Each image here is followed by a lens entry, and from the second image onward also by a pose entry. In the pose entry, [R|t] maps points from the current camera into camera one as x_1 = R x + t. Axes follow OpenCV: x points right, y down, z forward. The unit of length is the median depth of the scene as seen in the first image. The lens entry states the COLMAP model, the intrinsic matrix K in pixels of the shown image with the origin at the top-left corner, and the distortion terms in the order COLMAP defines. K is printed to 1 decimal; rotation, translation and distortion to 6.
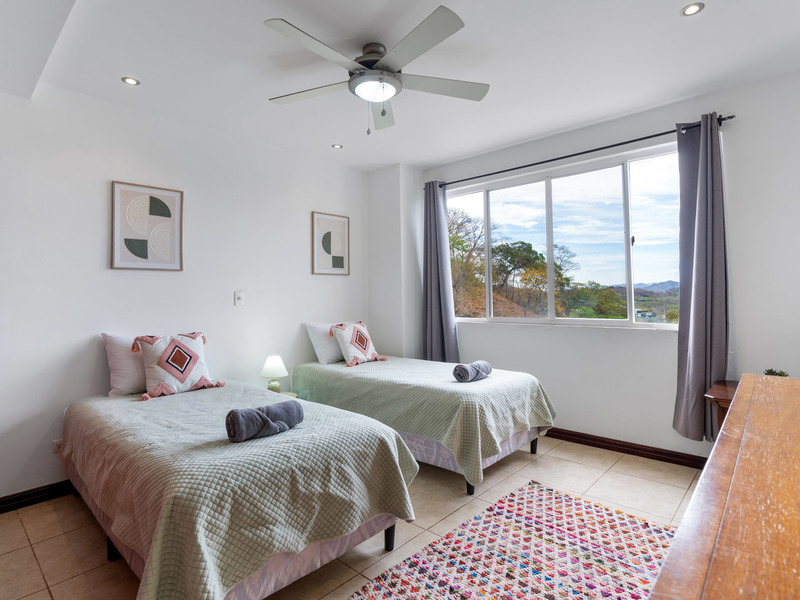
lens RADIAL K [[427.9, 0, 403.9], [0, 427.9, 295.6], [0, 0, 1]] dist [-0.007132, -0.000448]
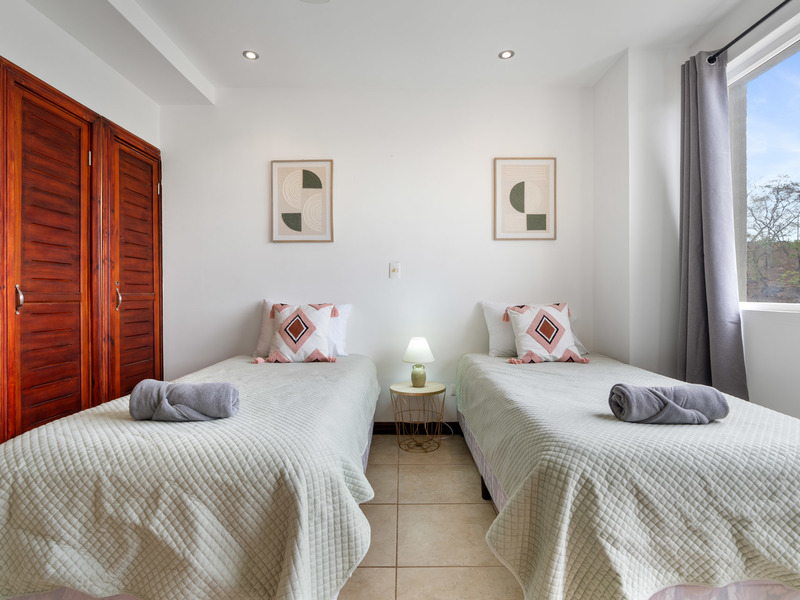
lens RADIAL K [[415.6, 0, 401.3], [0, 415.6, 300.3], [0, 0, 1]] dist [-0.003531, 0.005283]
pose [[0.673974, 0.020486, -0.738471, 0.309432], [-0.003535, 0.999693, 0.024506, 0.055441], [0.738746, -0.013906, 0.673840, 0.494071]]
